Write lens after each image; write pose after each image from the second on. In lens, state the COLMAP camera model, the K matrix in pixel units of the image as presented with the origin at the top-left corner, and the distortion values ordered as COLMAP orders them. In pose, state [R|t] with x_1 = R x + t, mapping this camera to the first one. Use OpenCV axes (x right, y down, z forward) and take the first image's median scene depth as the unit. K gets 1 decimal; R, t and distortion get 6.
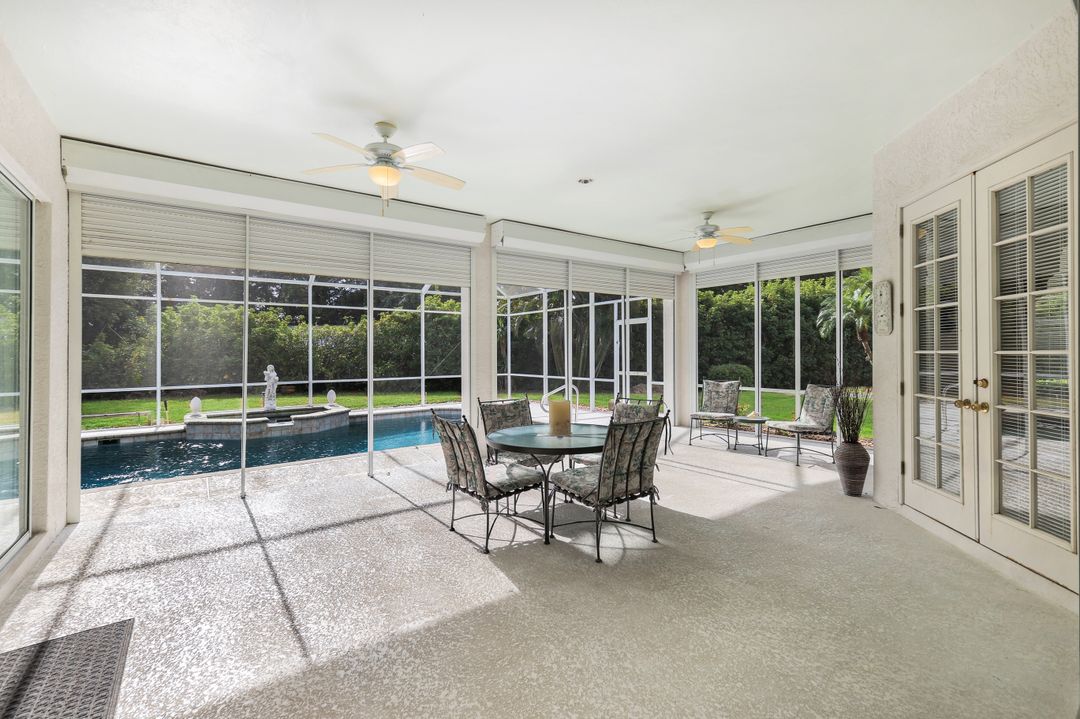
lens RADIAL K [[474.3, 0, 547.7], [0, 474.3, 352.2], [0, 0, 1]] dist [0.001547, -0.000216]
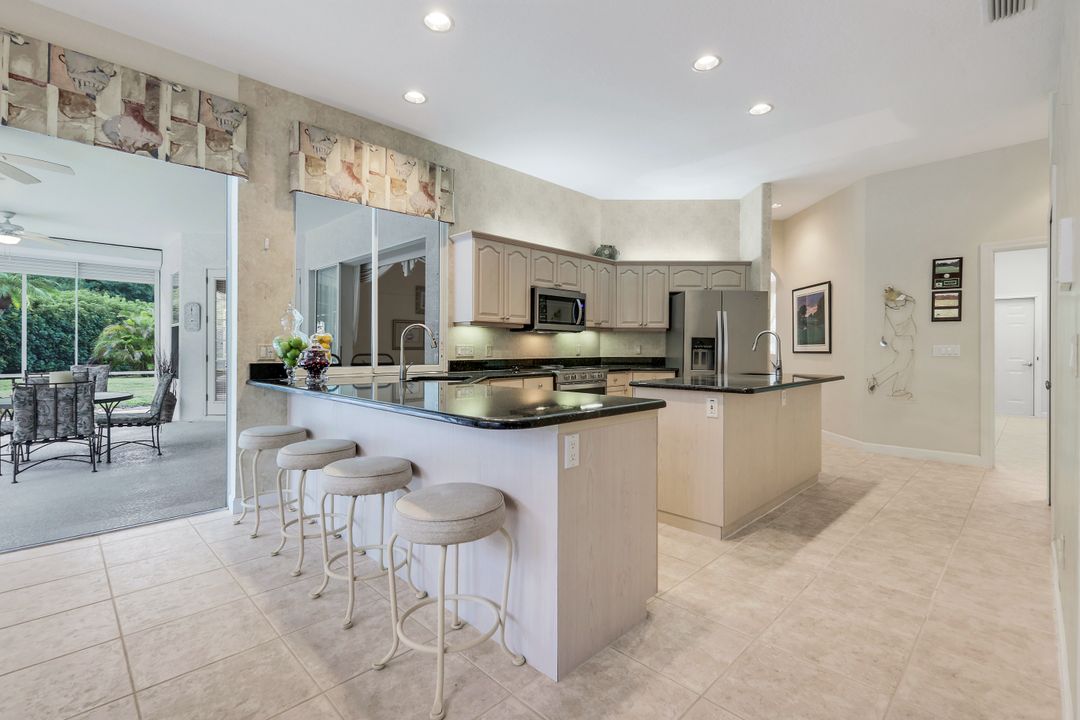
lens RADIAL K [[487.6, 0, 541.2], [0, 487.6, 349.2], [0, 0, 1]] dist [0.001529, 0.000038]
pose [[-0.141538, 0.009766, 0.989885, -1.449312], [-0.004211, 0.999936, -0.010468, 0.050267], [-0.989924, -0.005650, -0.141488, -0.111839]]
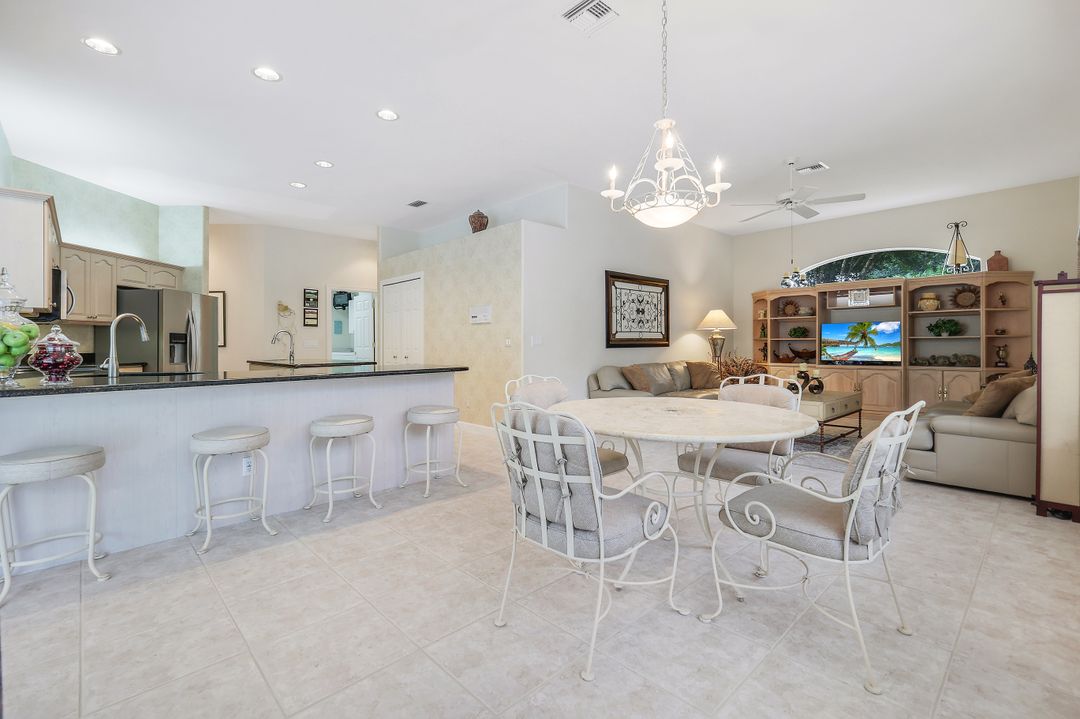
lens RADIAL K [[487.6, 0, 535.3], [0, 487.6, 352.3], [0, 0, 1]] dist [0.001529, 0.000038]
pose [[-0.993202, 0.021834, -0.114338, -1.100828], [0.020352, 0.999693, 0.014112, 0.061836], [0.114612, 0.011690, -0.993342, 0.844913]]
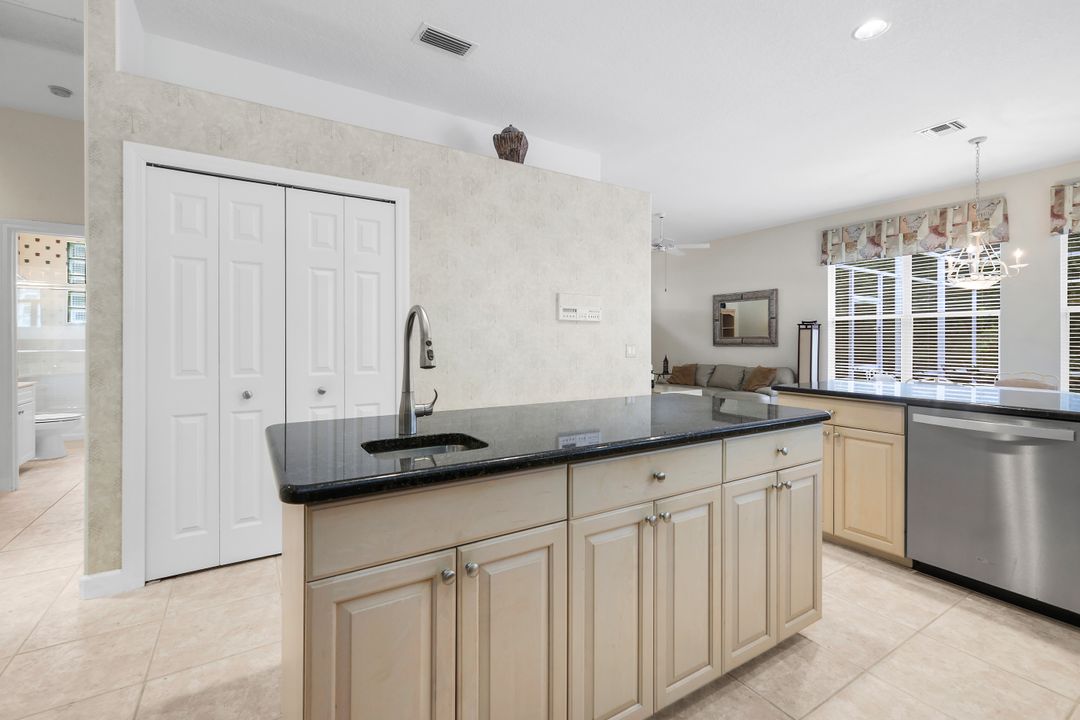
lens RADIAL K [[475.5, 0, 542.8], [0, 475.5, 340.5], [0, 0, 1]] dist [0.002078, -0.000243]
pose [[-0.090270, 0.010865, -0.995858, -0.188741], [0.002680, 0.999940, 0.010666, 0.018177], [0.995914, -0.001706, -0.090293, -0.599979]]
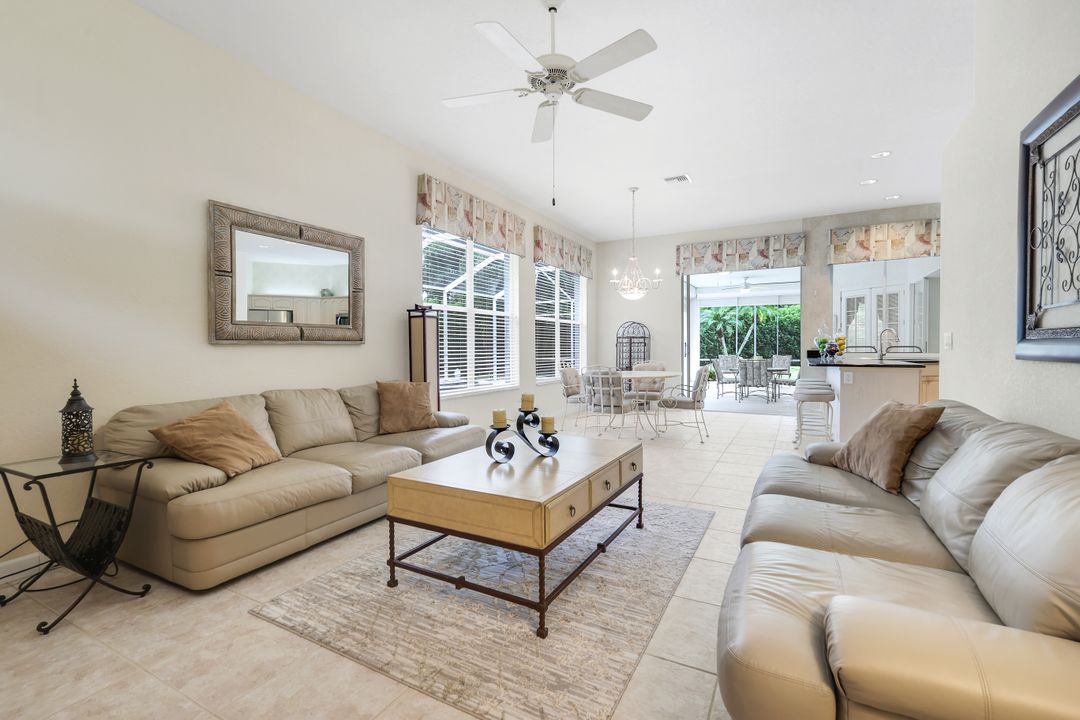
lens RADIAL K [[475.5, 0, 544.3], [0, 475.5, 351.5], [0, 0, 1]] dist [0.002078, -0.000243]
pose [[0.905226, 0.003232, 0.424918, -2.180860], [-0.007331, 0.999941, 0.008013, 0.065051], [-0.424867, -0.010368, 0.905196, -0.917587]]
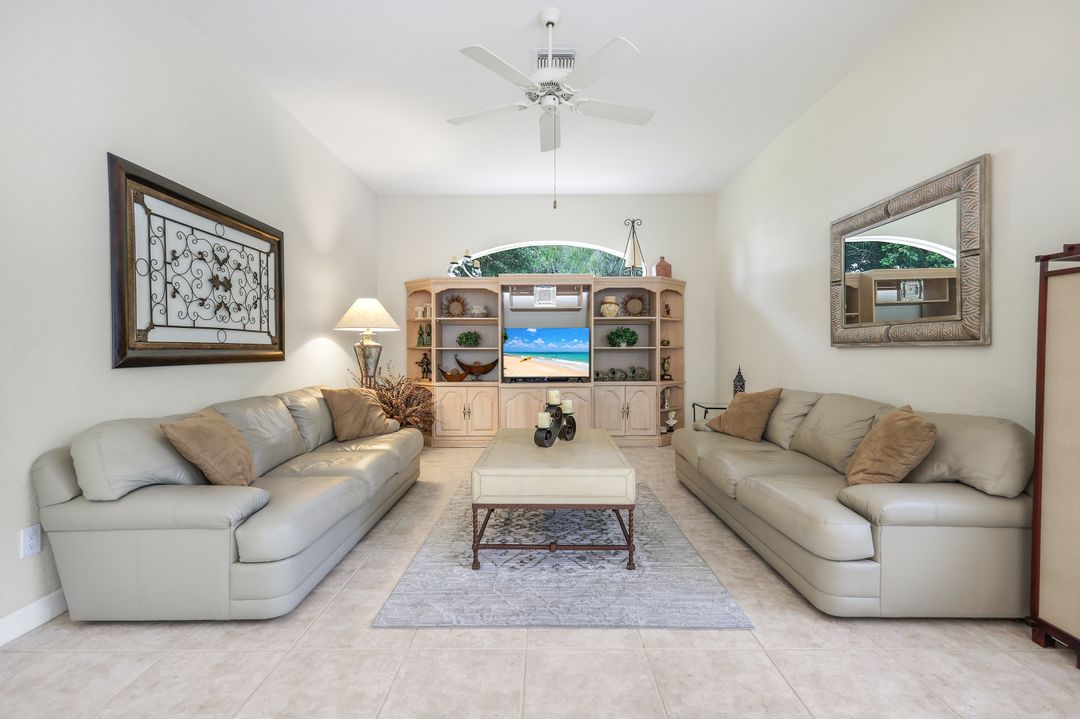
lens RADIAL K [[487.6, 0, 541.8], [0, 487.6, 356.7], [0, 0, 1]] dist [0.001529, 0.000038]
pose [[-0.600074, 0.023941, -0.799586, -1.347083], [0.013395, 0.999713, 0.019880, 0.056794], [0.799833, 0.001219, -0.600222, 0.068477]]
